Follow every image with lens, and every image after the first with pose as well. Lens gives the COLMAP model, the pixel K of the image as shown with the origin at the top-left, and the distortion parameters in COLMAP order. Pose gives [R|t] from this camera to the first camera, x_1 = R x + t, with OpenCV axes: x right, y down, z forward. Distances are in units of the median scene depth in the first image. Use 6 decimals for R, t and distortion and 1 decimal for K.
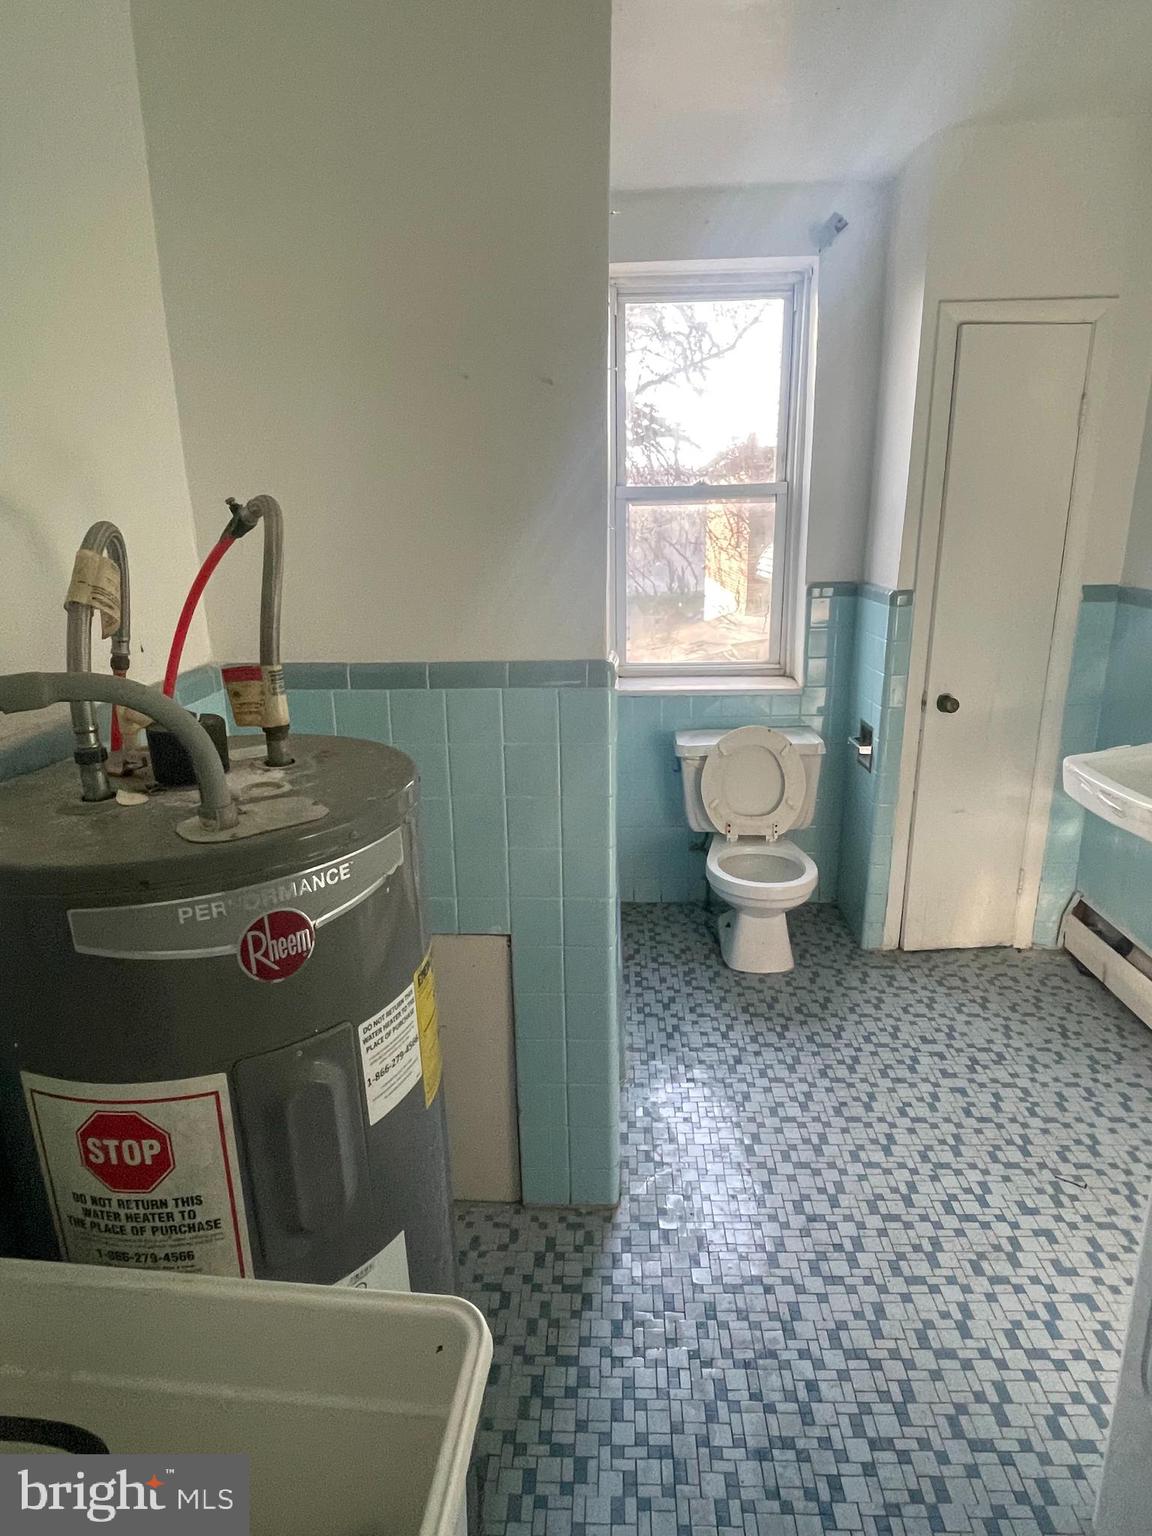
lens RADIAL K [[859.0, 0, 565.3], [0, 859.0, 767.2], [0, 0, 1]] dist [-0.030396, 0.001759]
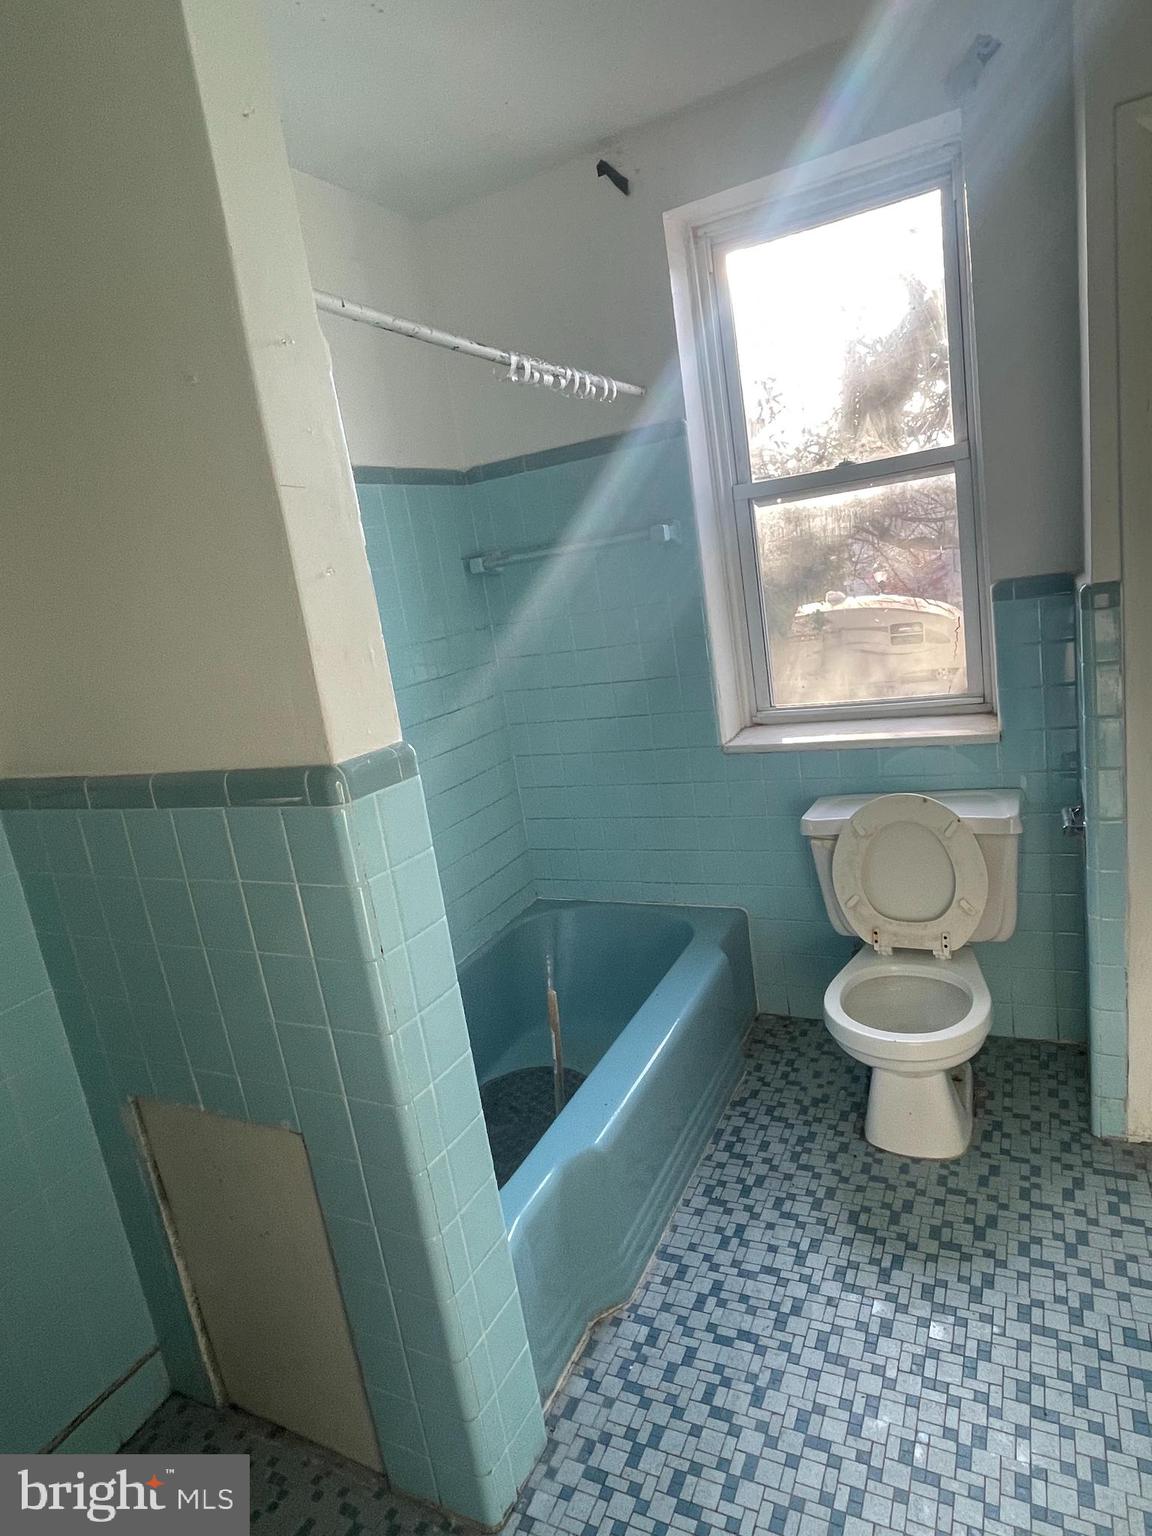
lens RADIAL K [[859.0, 0, 579.4], [0, 859.0, 767.4], [0, 0, 1]] dist [-0.030396, 0.001759]
pose [[0.907515, -0.027756, -0.419102, 0.273642], [0.020032, 0.999539, -0.022819, -0.059949], [0.419542, 0.012313, 0.907652, 0.252542]]
